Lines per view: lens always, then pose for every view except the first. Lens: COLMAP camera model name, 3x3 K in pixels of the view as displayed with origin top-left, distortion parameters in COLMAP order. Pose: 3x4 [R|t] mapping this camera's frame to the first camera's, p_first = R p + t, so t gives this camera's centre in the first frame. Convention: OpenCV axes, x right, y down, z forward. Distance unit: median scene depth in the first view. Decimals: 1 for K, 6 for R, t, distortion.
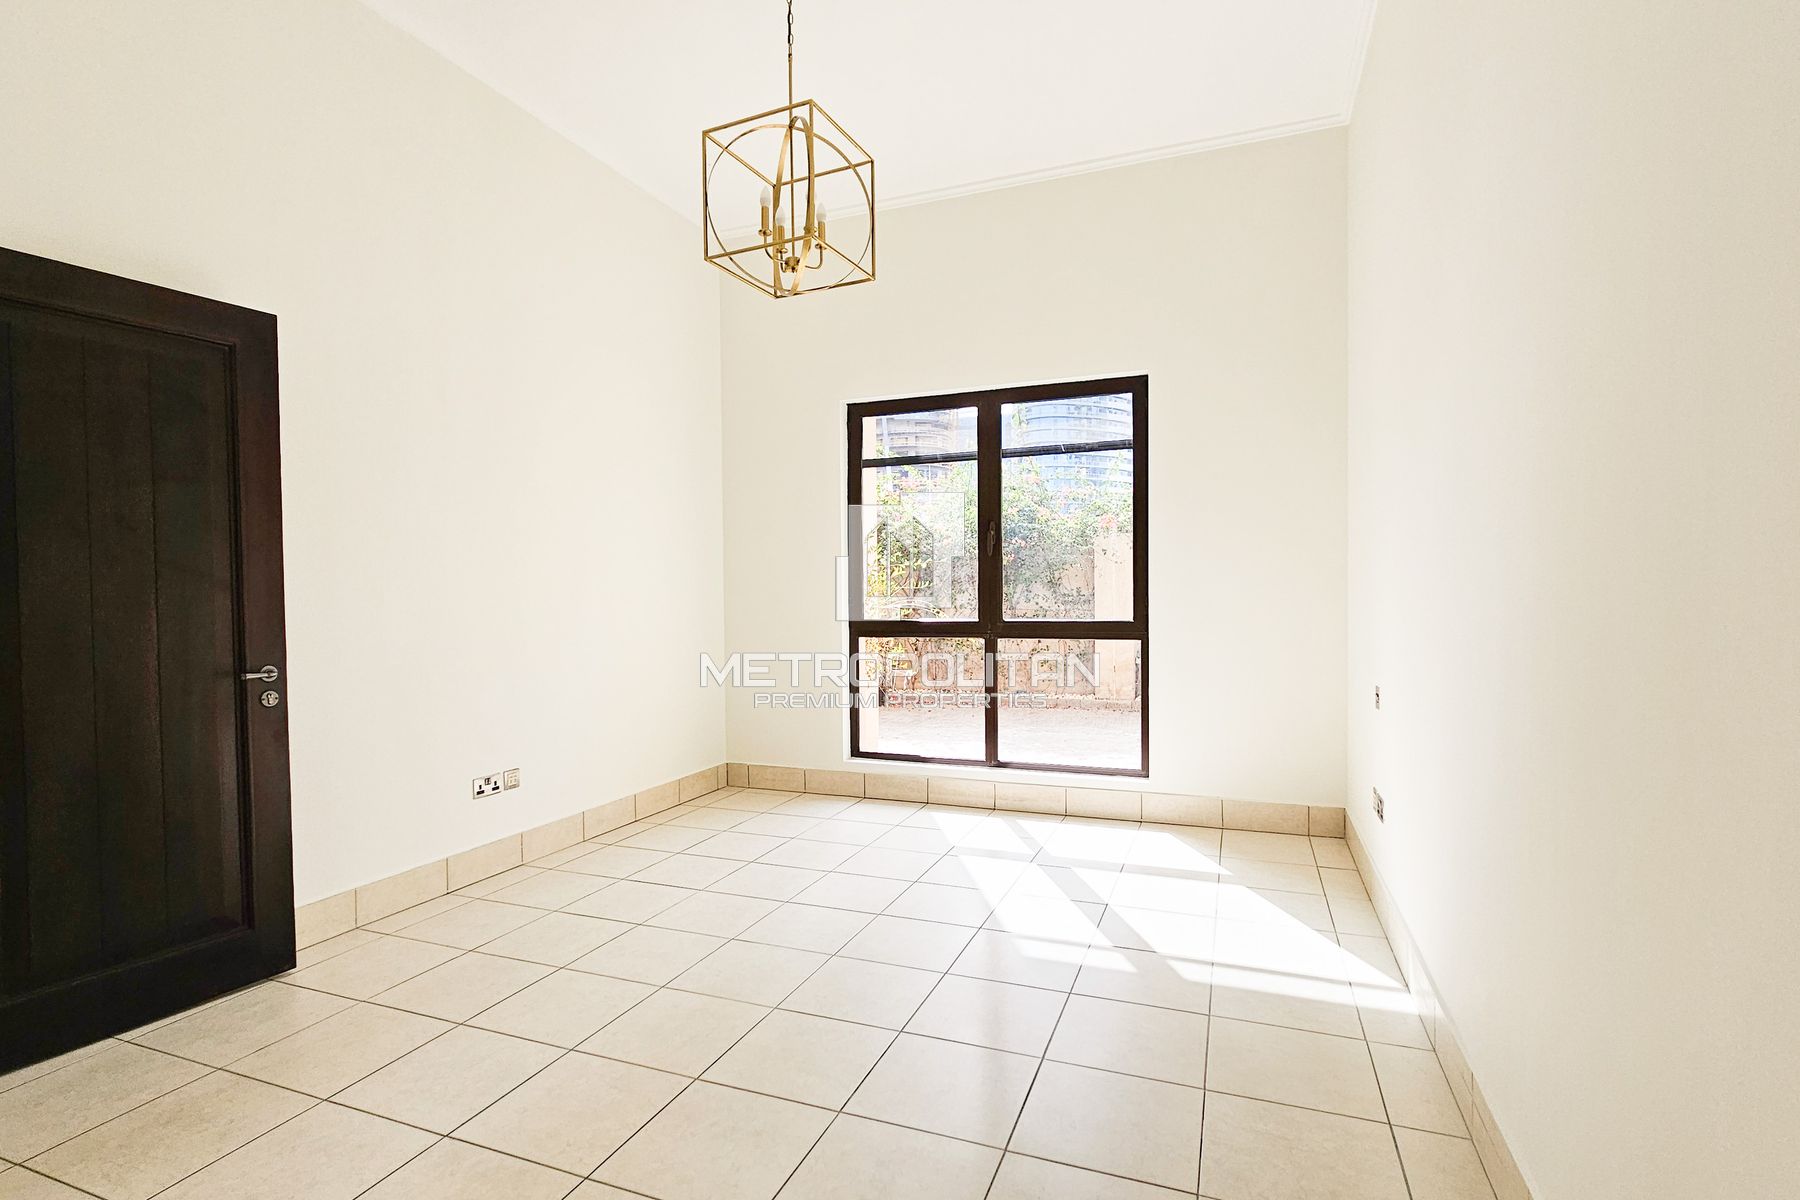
lens RADIAL K [[867.0, 0, 892.6], [0, 867.0, 605.0], [0, 0, 1]] dist [-0.002944, 0.000092]
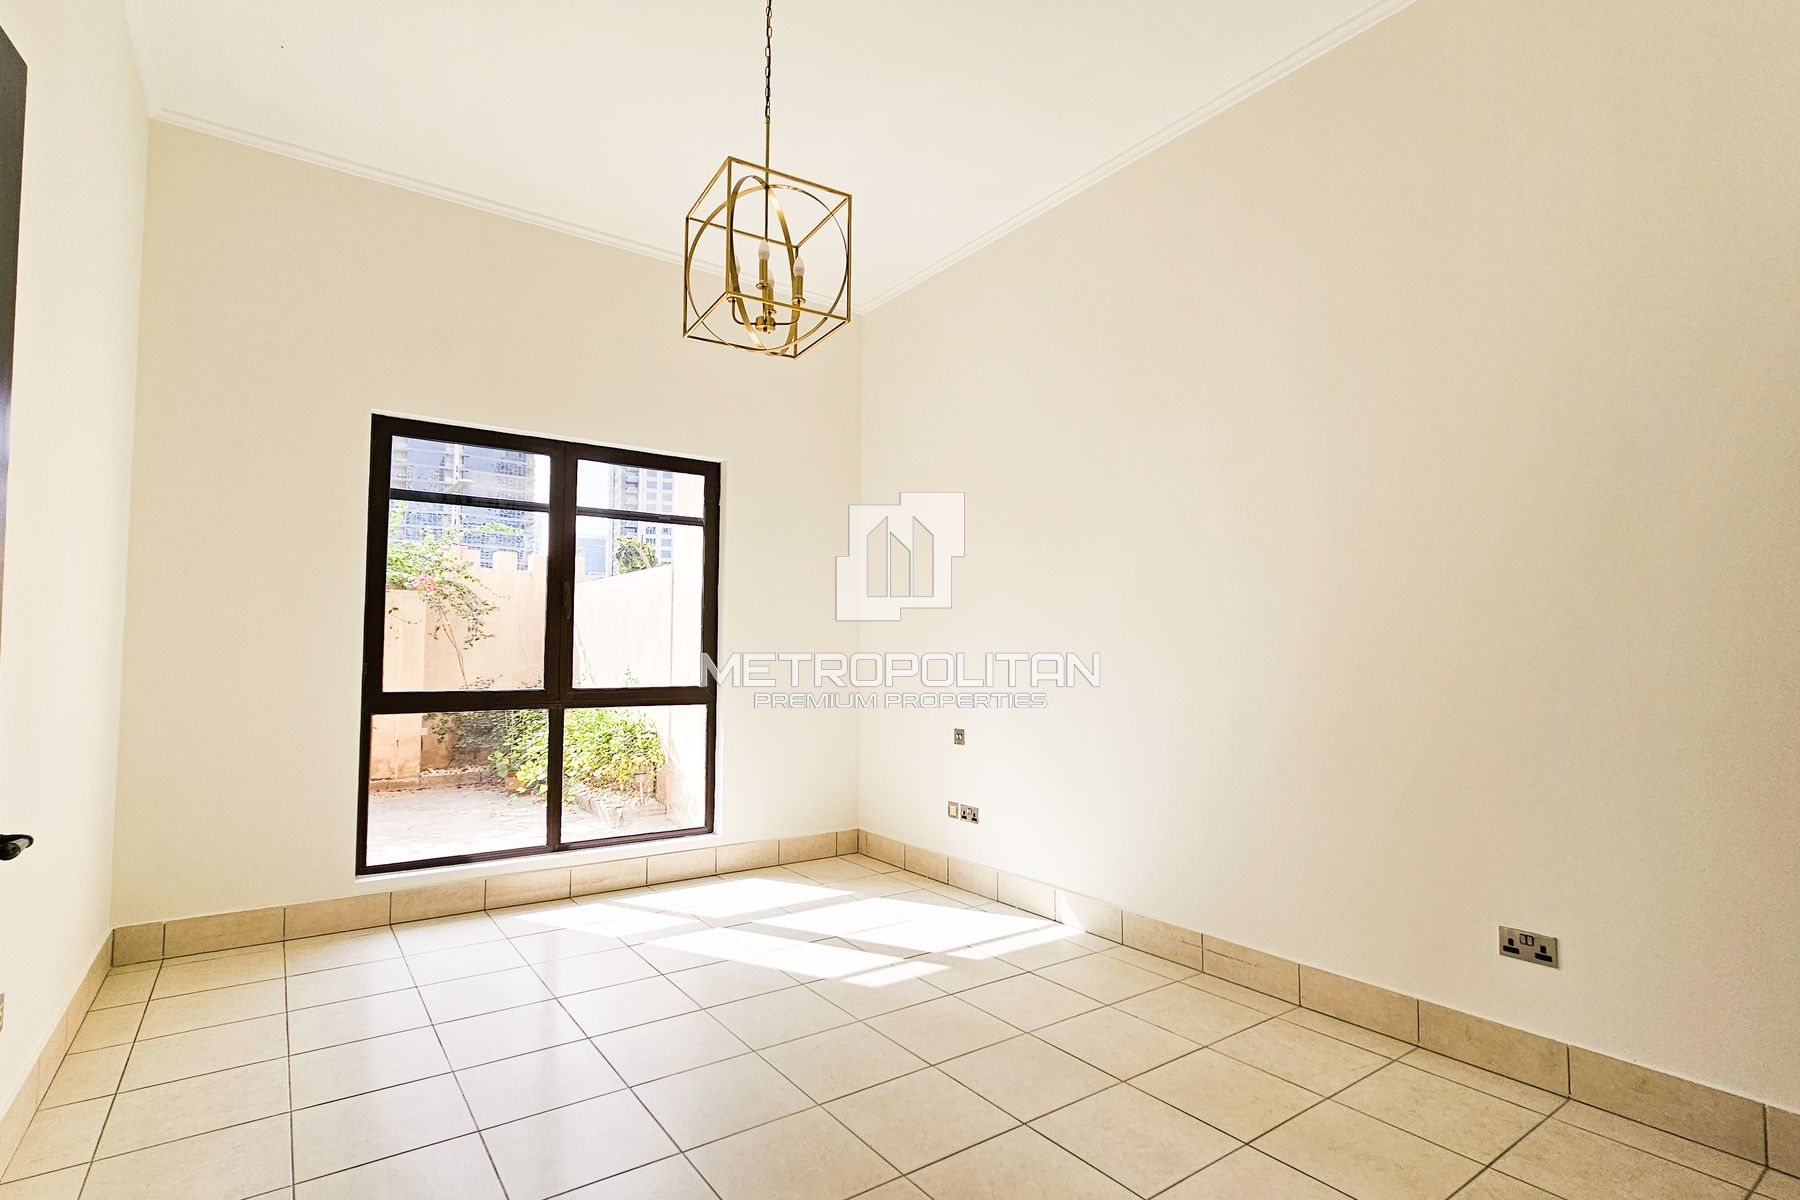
lens RADIAL K [[867.0, 0, 889.4], [0, 867.0, 592.7], [0, 0, 1]] dist [-0.002944, 0.000092]
pose [[0.545059, 0.071579, 0.835337, -0.480495], [0.002498, 0.996206, -0.086994, -0.002583], [-0.838394, 0.049504, 0.542812, 0.210683]]
